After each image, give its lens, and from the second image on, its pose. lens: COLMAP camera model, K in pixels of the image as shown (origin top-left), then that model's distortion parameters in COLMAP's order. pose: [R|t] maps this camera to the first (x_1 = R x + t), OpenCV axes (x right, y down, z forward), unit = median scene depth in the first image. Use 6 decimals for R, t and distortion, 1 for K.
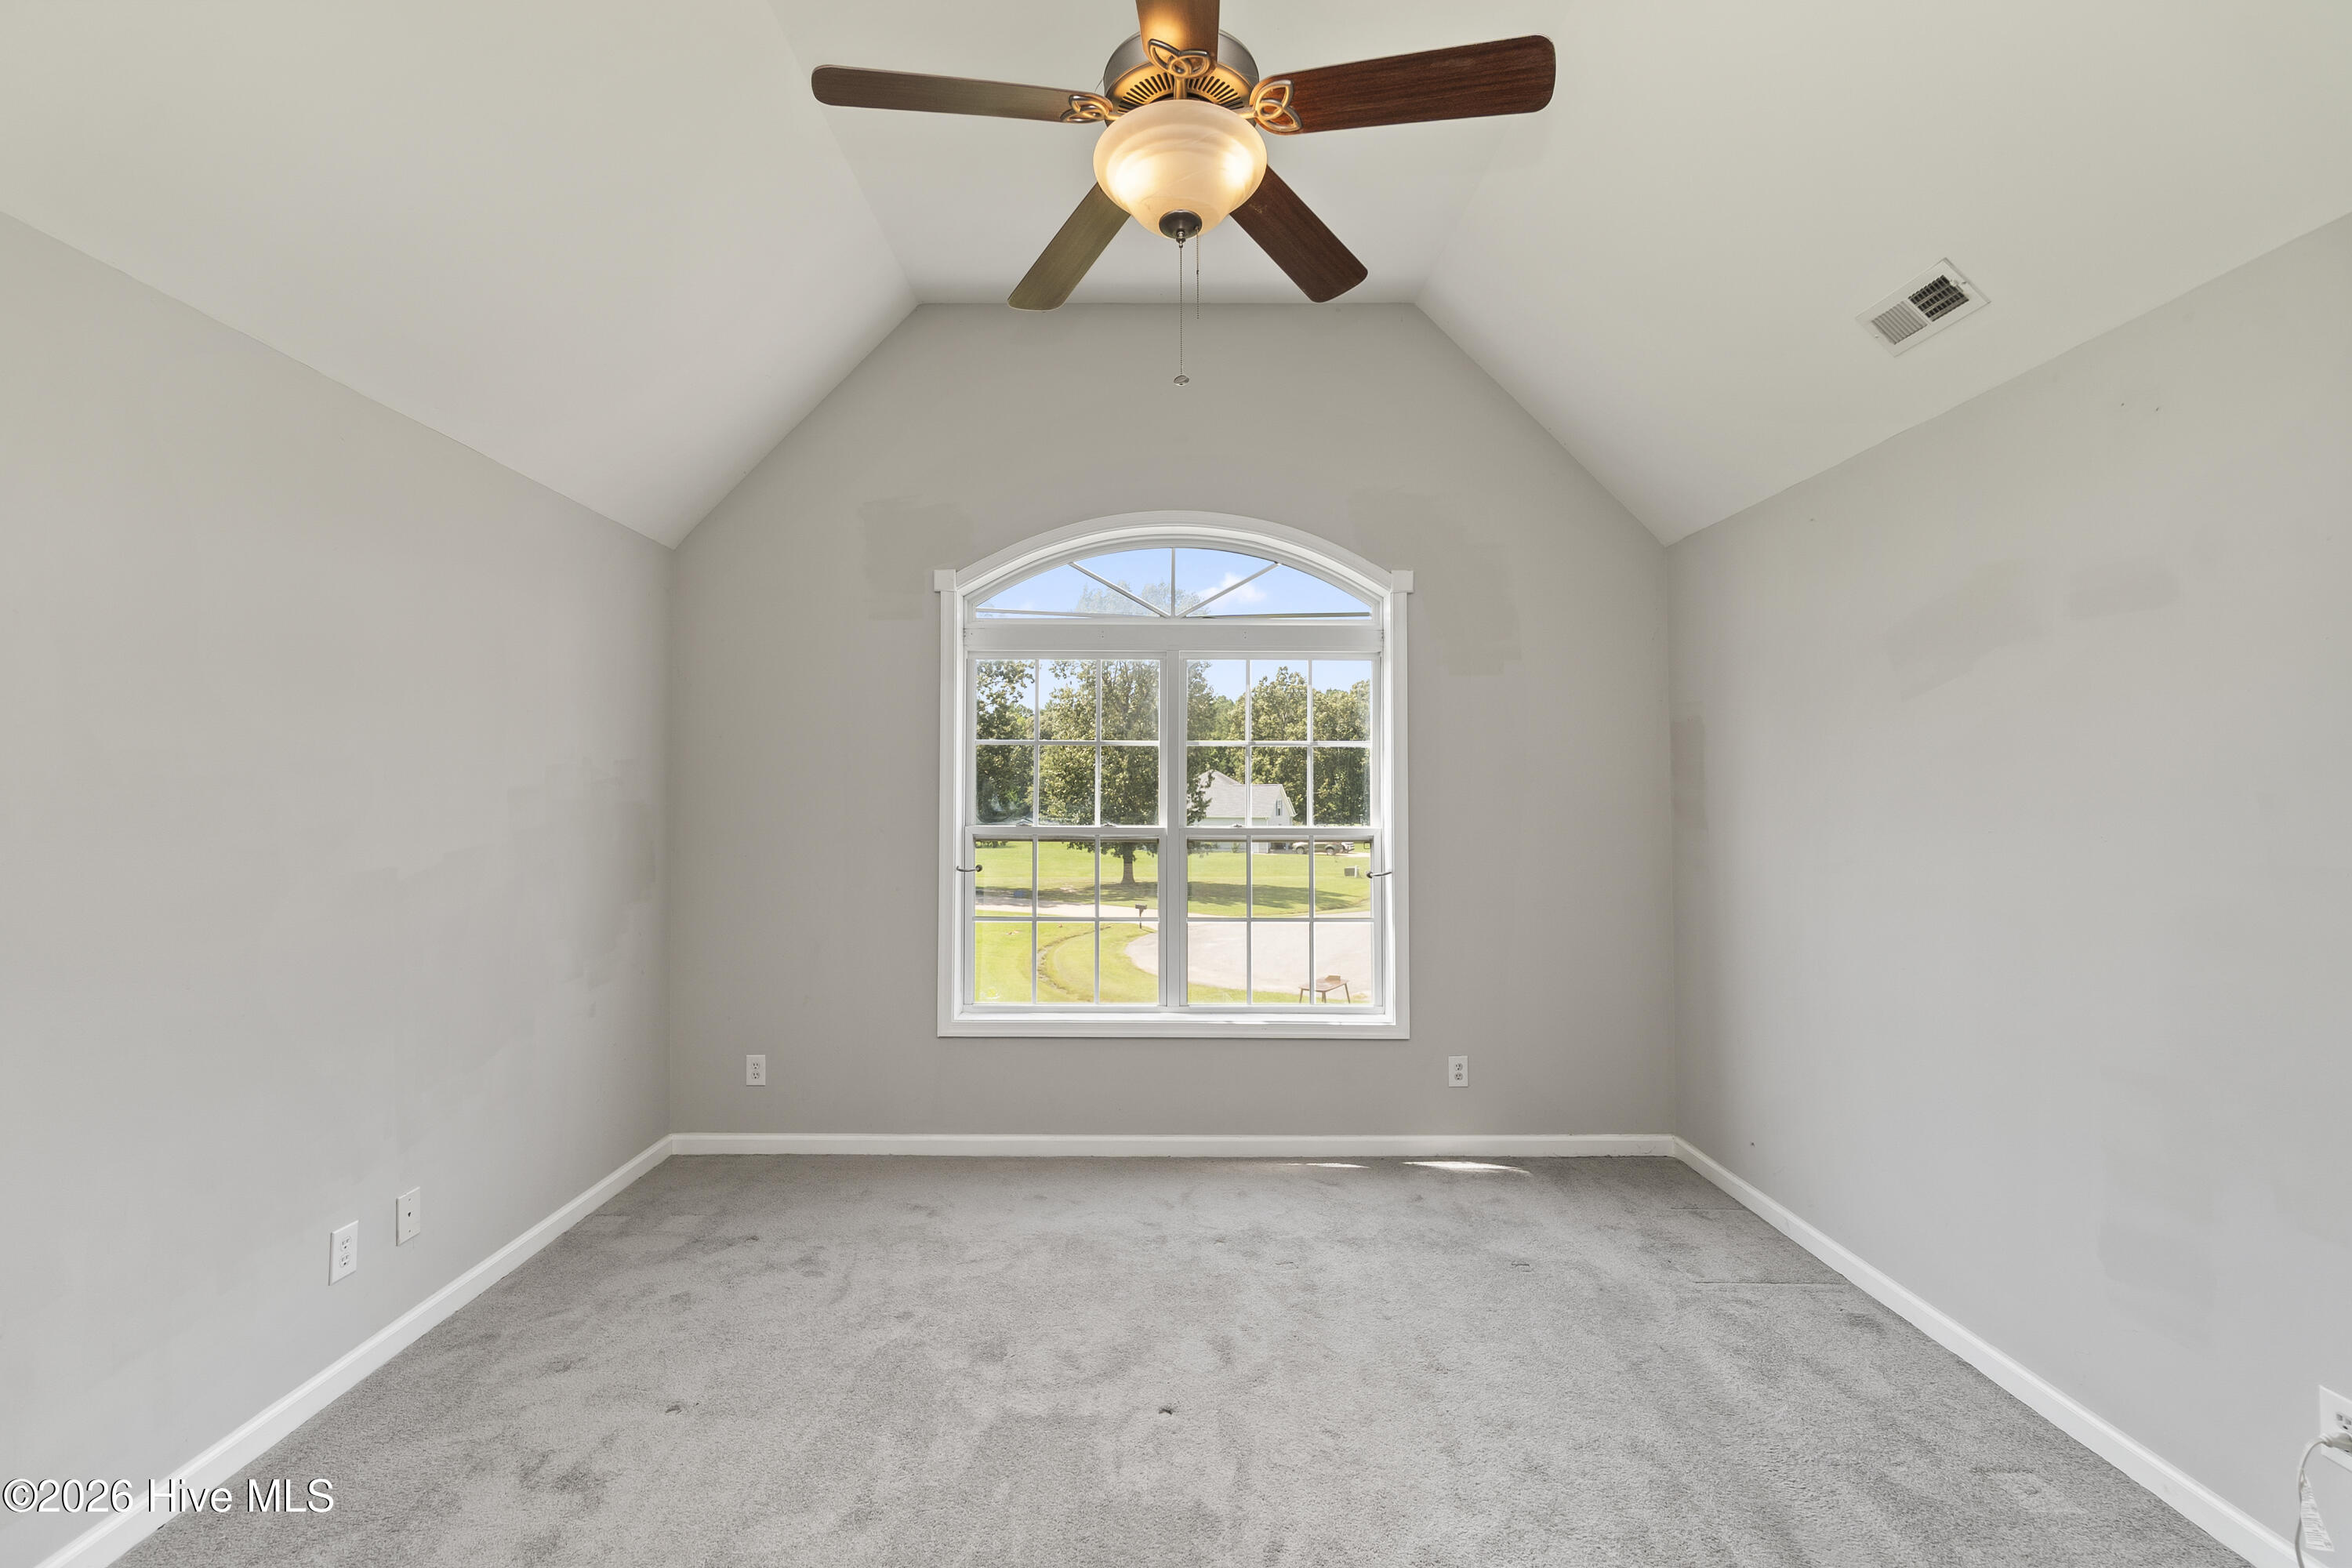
lens RADIAL K [[1003.3, 0, 1164.7], [0, 1003.3, 771.8], [0, 0, 1]] dist [-0.003621, 0.000408]
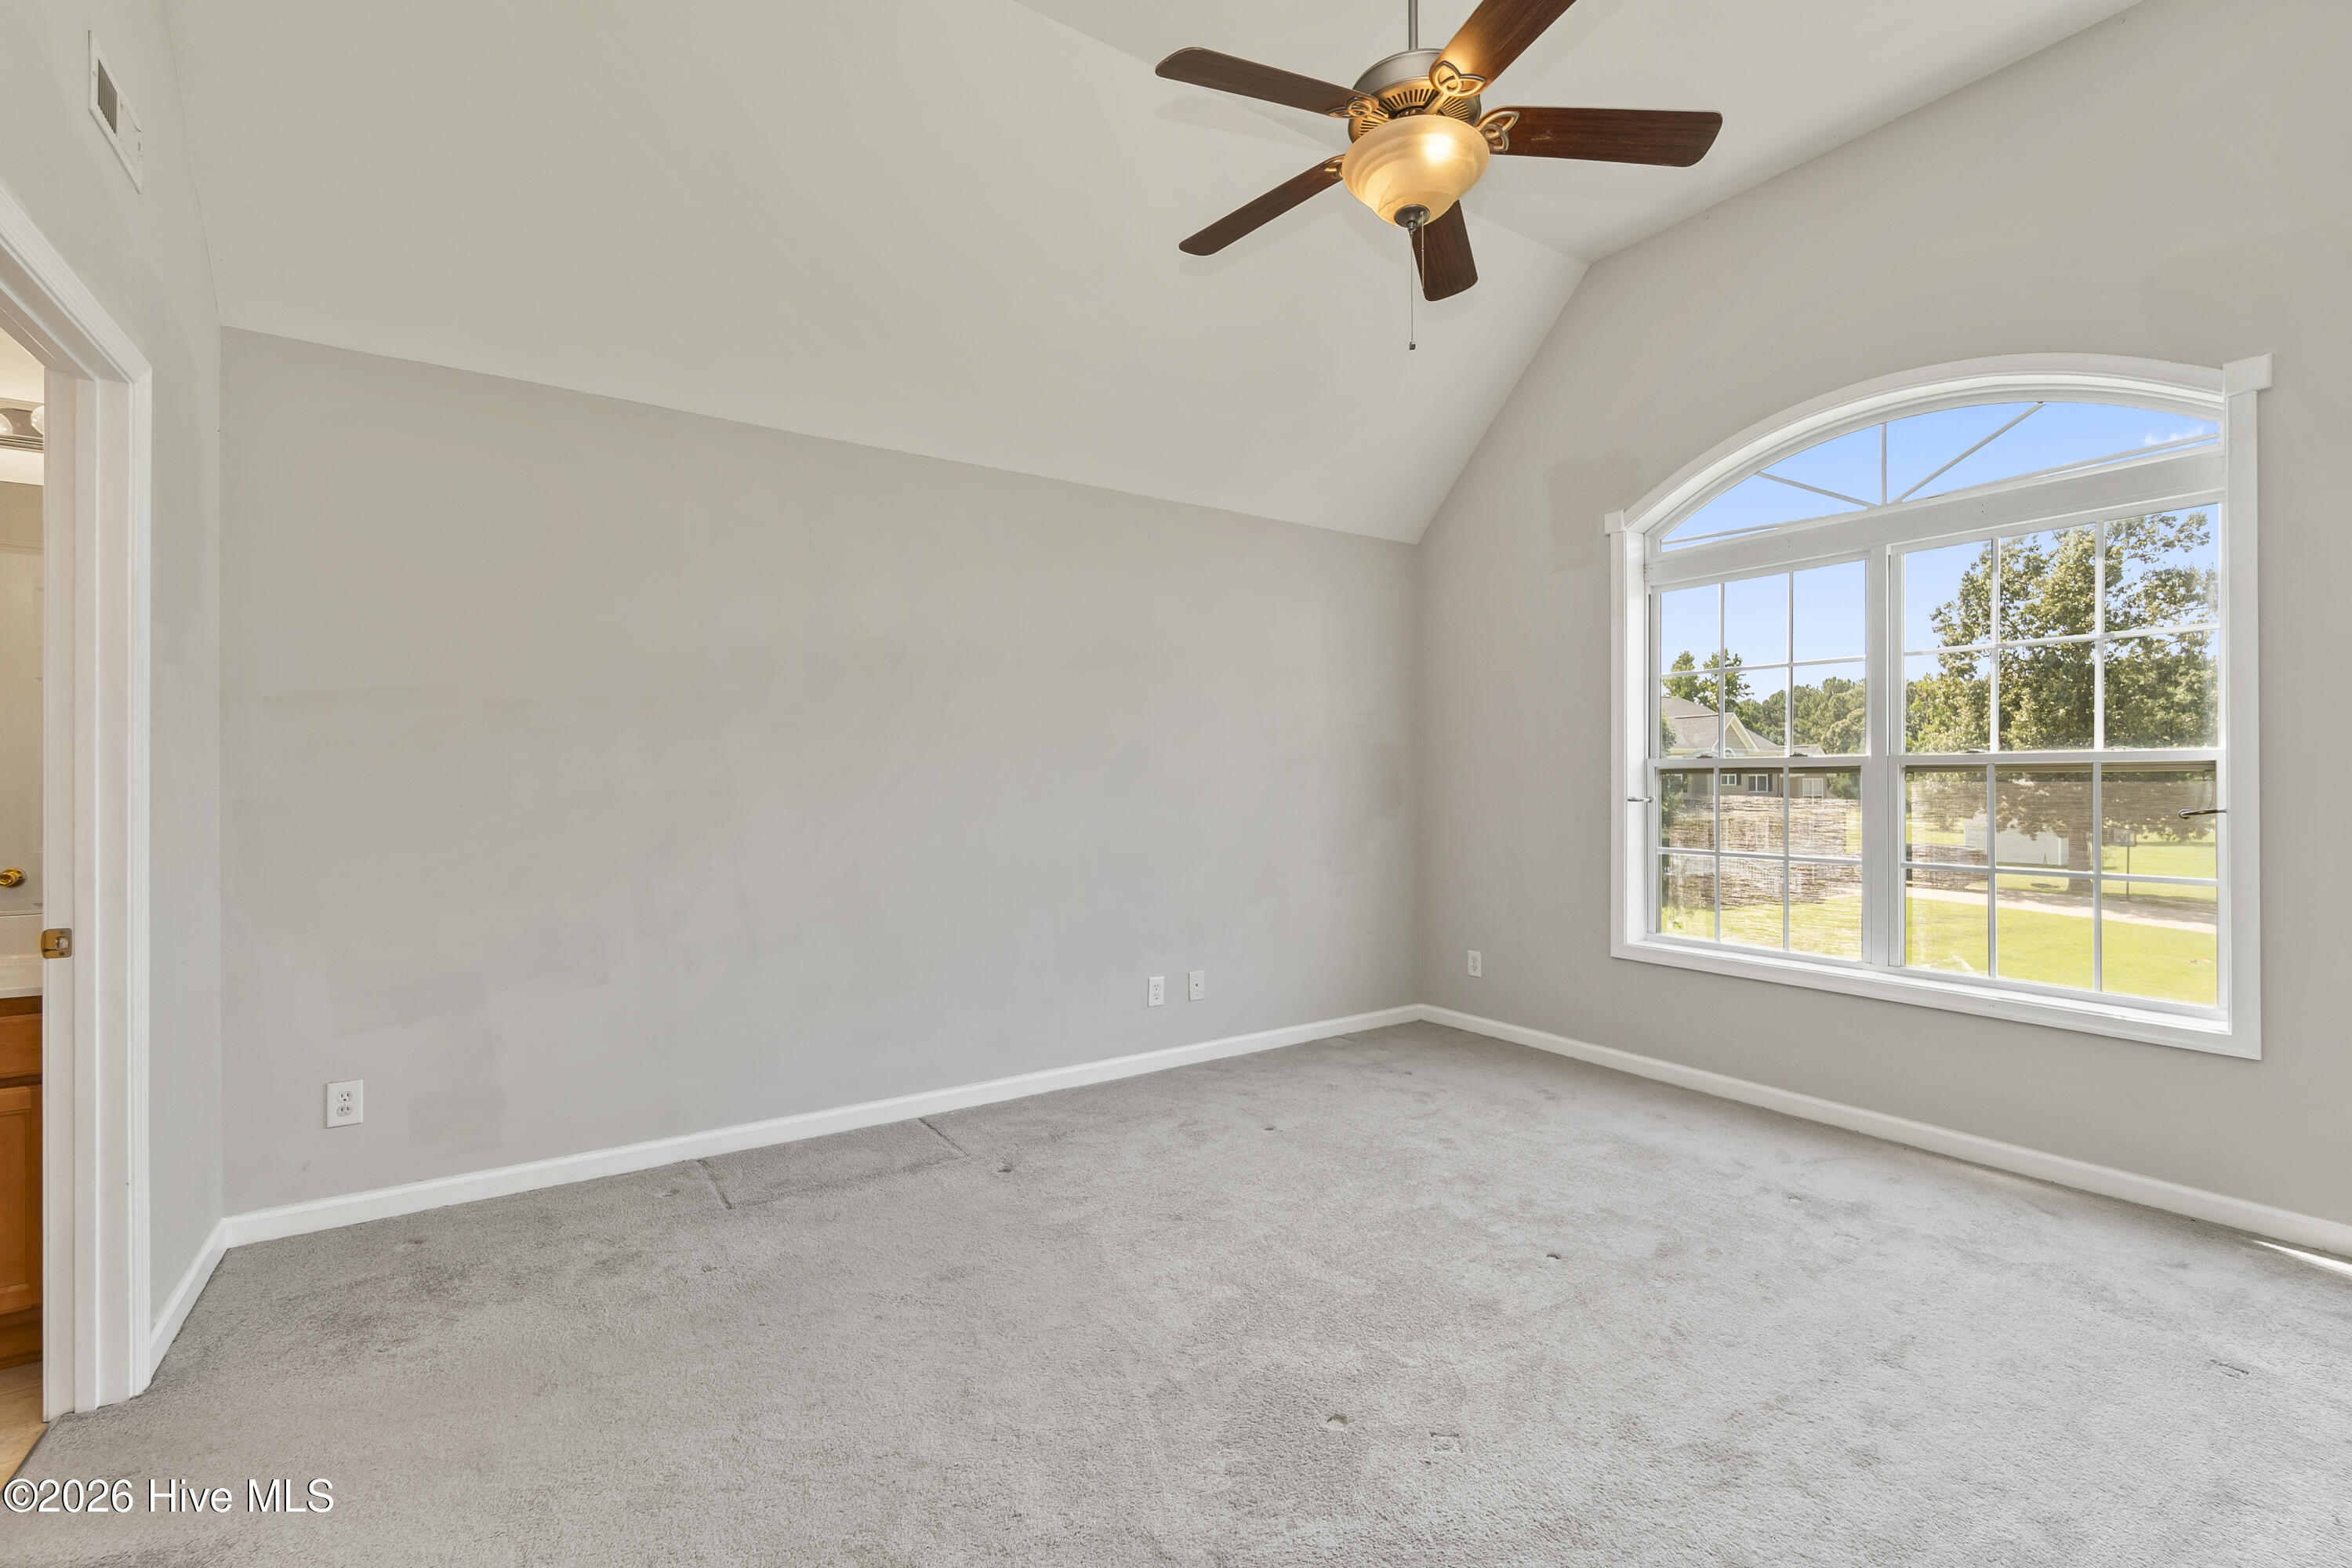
lens RADIAL K [[1012.9, 0, 1176.0], [0, 1012.9, 784.0], [0, 0, 1]] dist [-0.004468, 0.000428]
pose [[0.556297, -0.001790, -0.830982, 0.494361], [0.026541, 0.999526, 0.015615, 0.064333], [0.830560, -0.030741, 0.556080, 0.037454]]
